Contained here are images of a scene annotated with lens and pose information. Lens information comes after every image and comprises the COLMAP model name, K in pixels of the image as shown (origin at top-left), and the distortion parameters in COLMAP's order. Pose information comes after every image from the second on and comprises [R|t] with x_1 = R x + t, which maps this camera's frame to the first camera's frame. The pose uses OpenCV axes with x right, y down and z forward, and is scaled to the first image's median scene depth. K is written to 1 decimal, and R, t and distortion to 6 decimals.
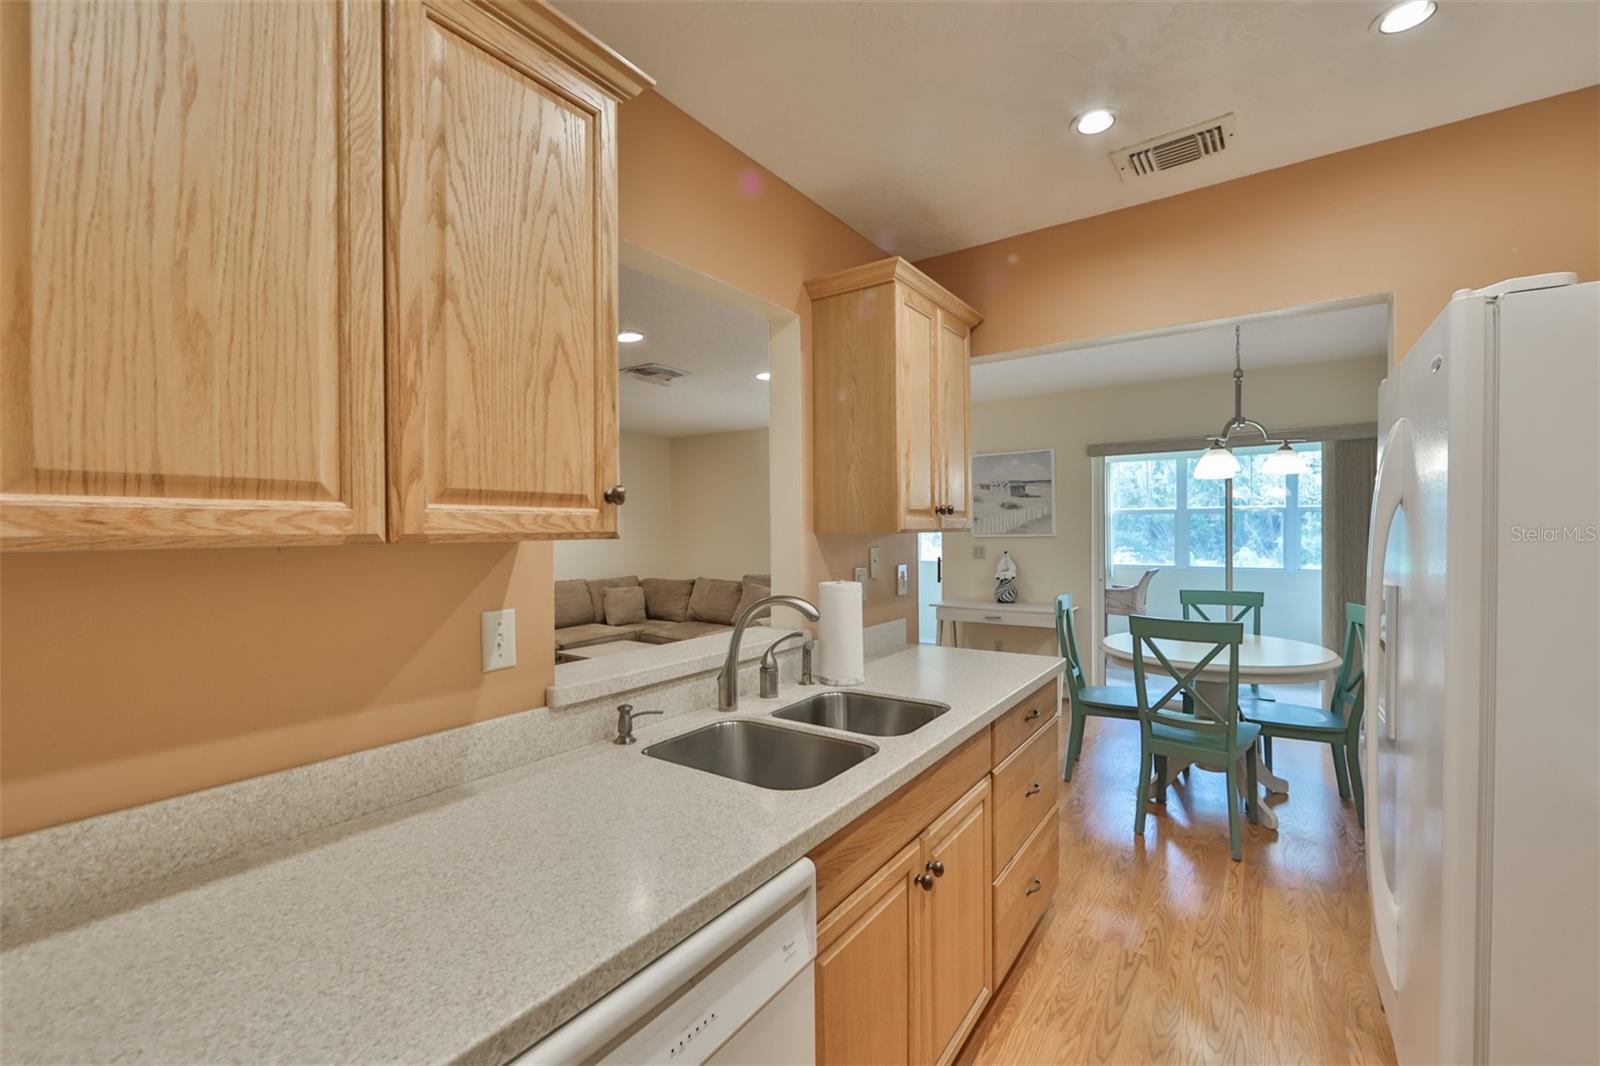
lens RADIAL K [[670.1, 0, 767.6], [0, 670.1, 533.0], [0, 0, 1]] dist [-0.015274, 0.000006]
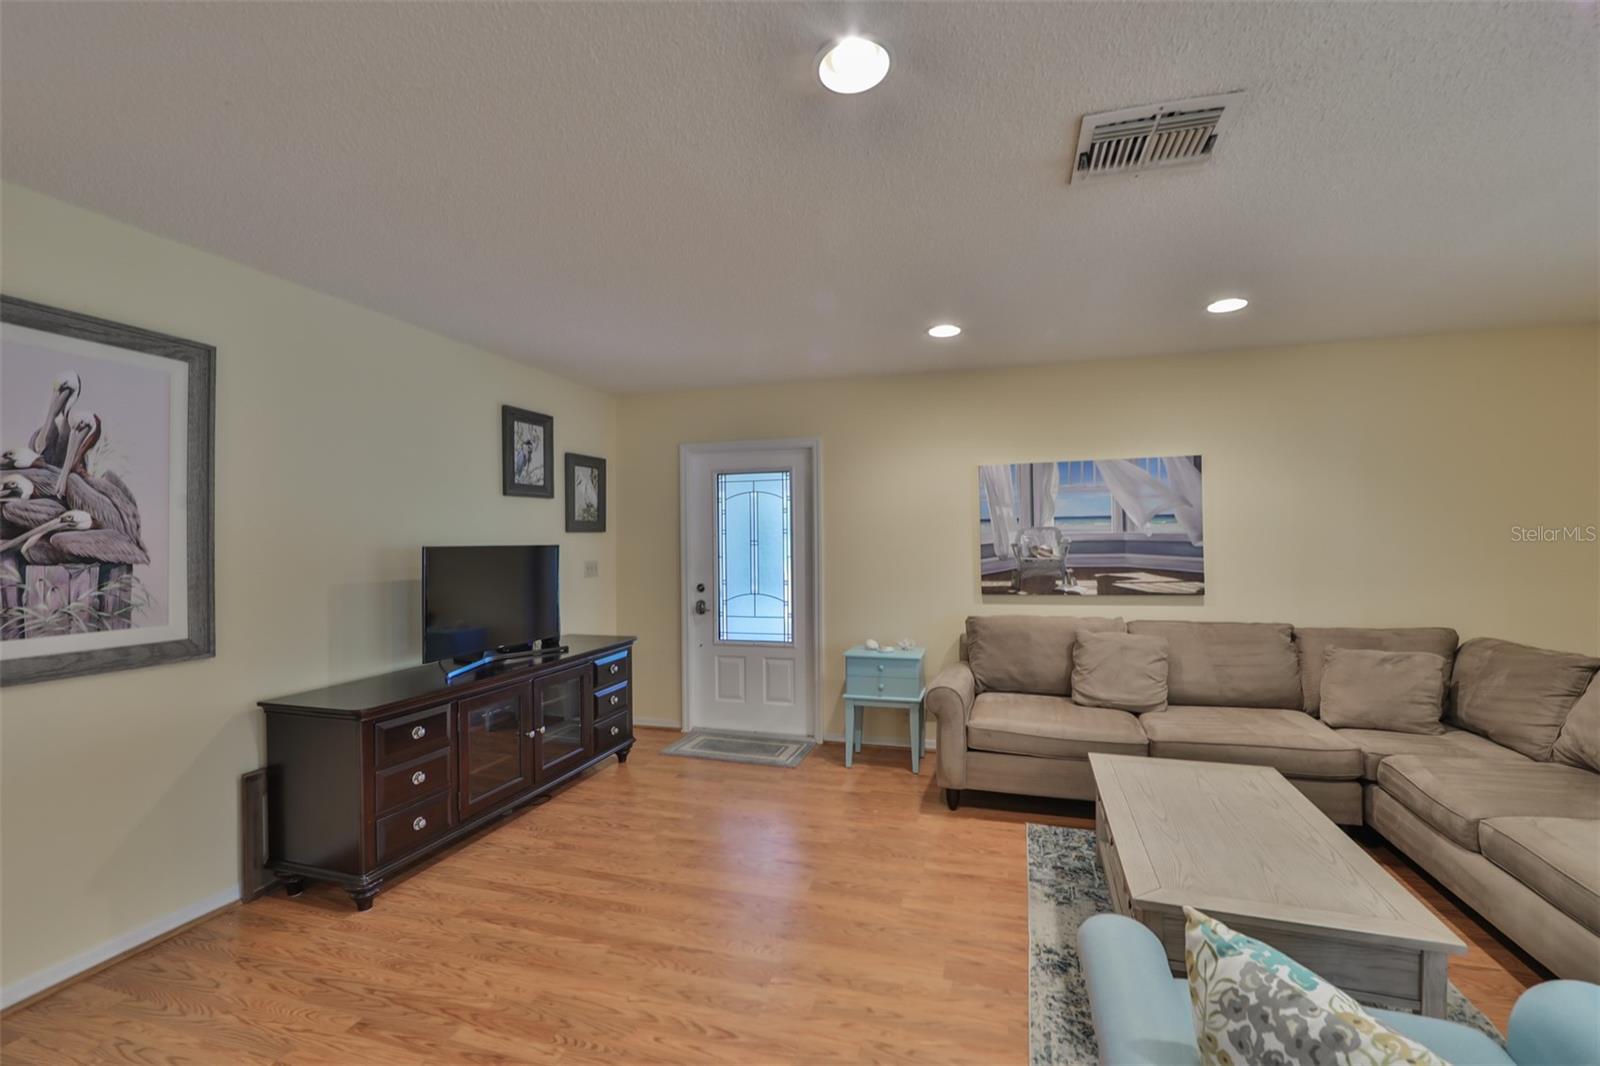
lens RADIAL K [[658.0, 0, 822.7], [0, 658.0, 537.8], [0, 0, 1]] dist [-0.009631, -0.000051]
pose [[0.365652, 0.003400, -0.930745, 0.081506], [-0.000081, 0.999993, 0.003621, -0.002233], [0.930752, -0.001249, 0.365650, 0.474290]]
